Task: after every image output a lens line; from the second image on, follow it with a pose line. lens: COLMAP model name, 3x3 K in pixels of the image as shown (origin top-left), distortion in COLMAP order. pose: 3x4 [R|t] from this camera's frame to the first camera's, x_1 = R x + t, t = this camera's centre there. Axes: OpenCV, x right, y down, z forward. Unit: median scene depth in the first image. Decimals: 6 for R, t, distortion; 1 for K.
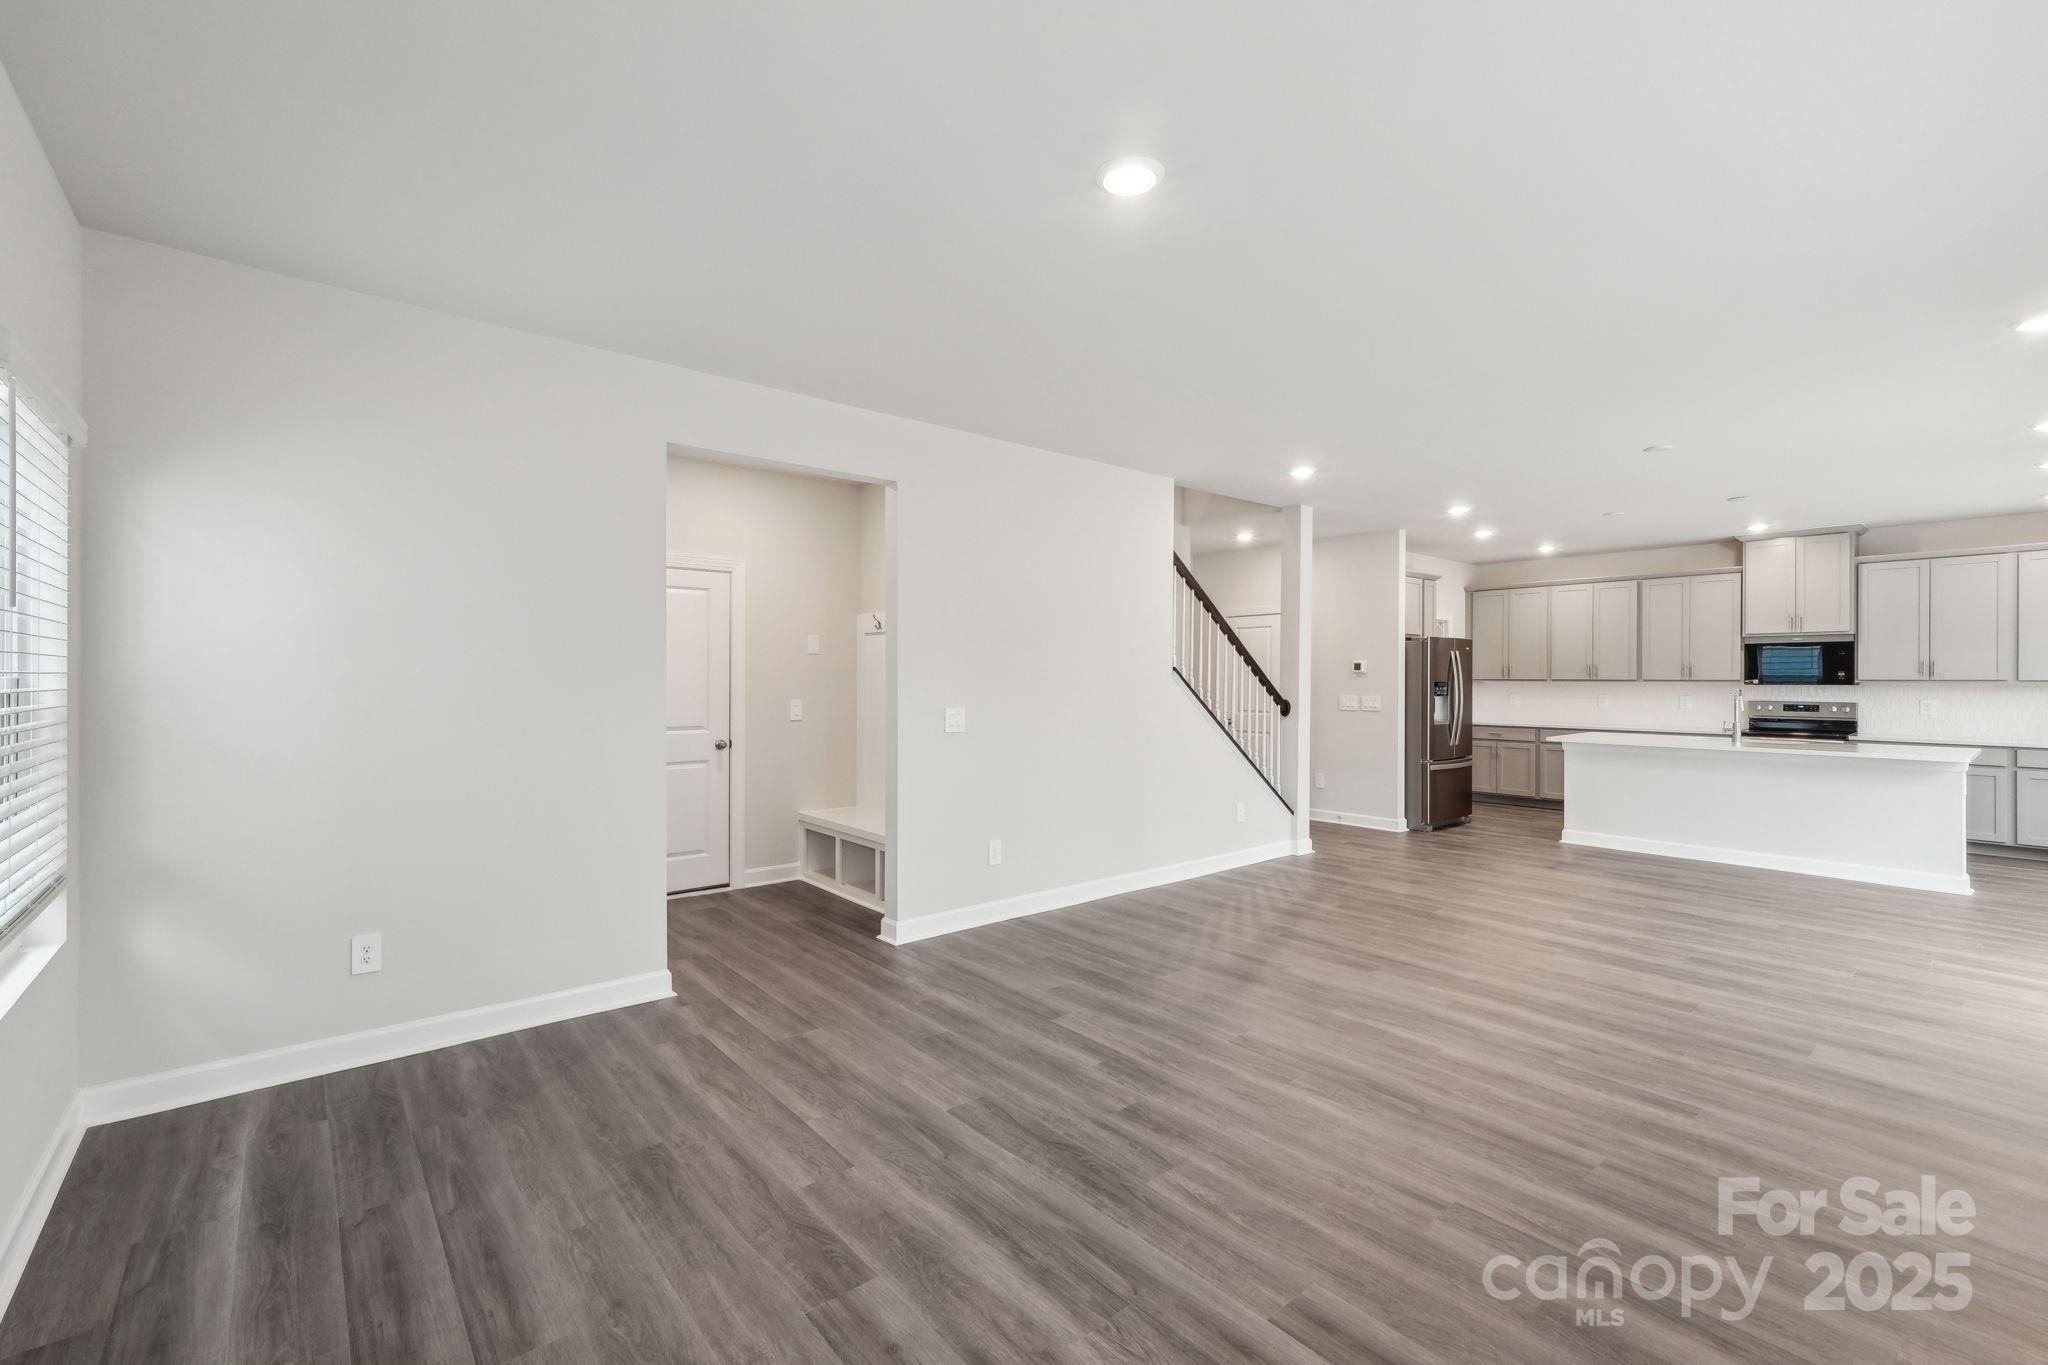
lens RADIAL K [[890.4, 0, 1021.1], [0, 890.4, 664.7], [0, 0, 1]] dist [0.013034, 0.000150]
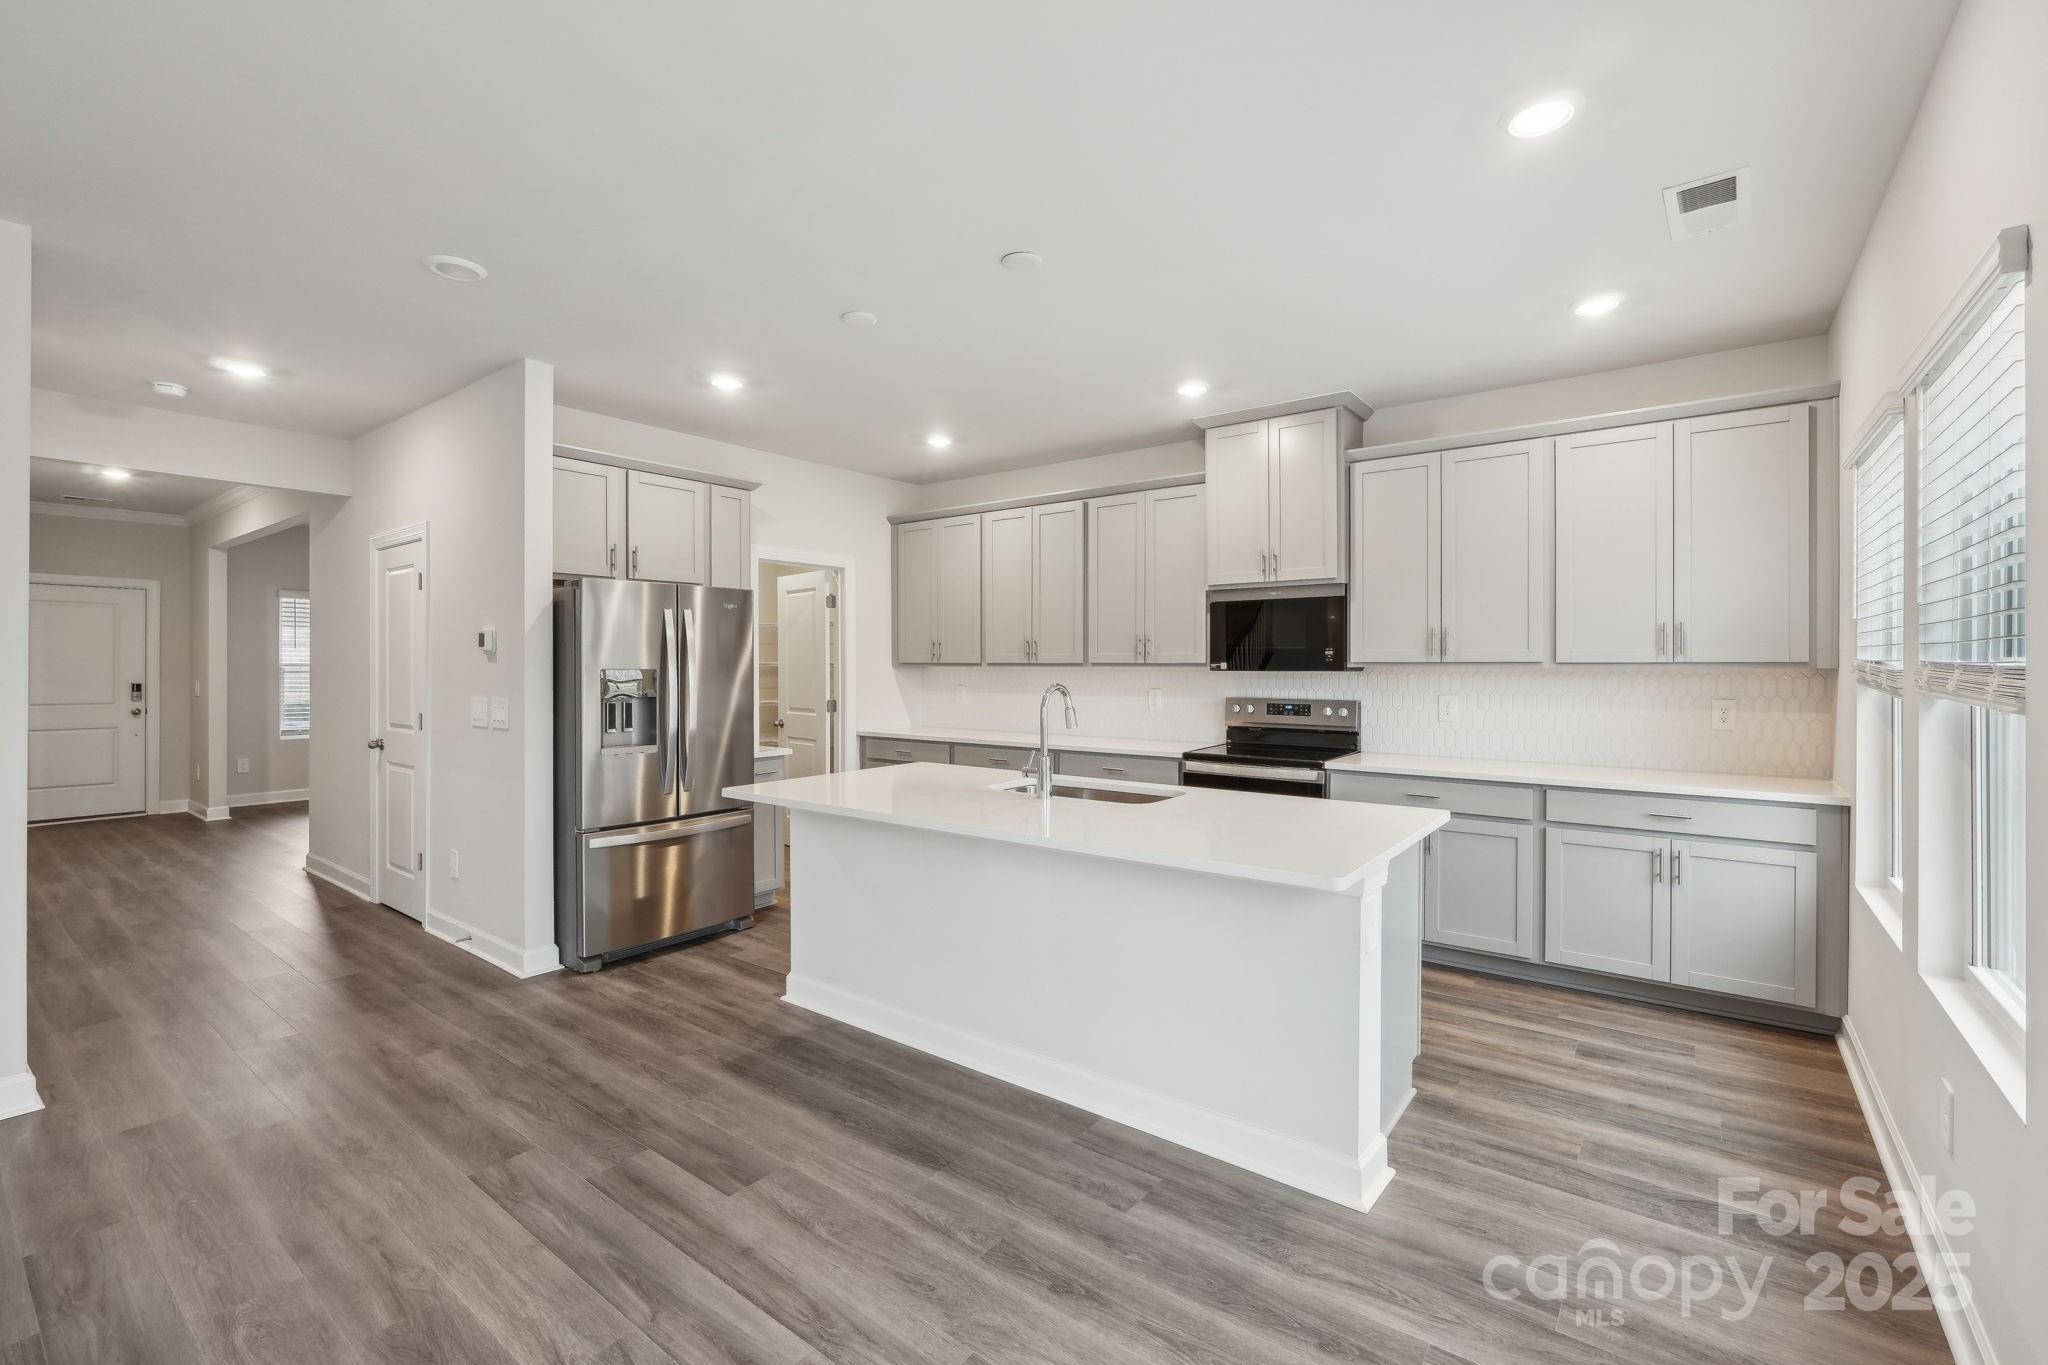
lens RADIAL K [[892.9, 0, 1022.2], [0, 892.9, 648.0], [0, 0, 1]] dist [-0.029447, 0.000007]
pose [[0.979317, -0.003723, 0.202296, 0.573754], [0.003074, 0.999989, 0.003519, 0.004535], [-0.202307, -0.002824, 0.979318, 0.455518]]
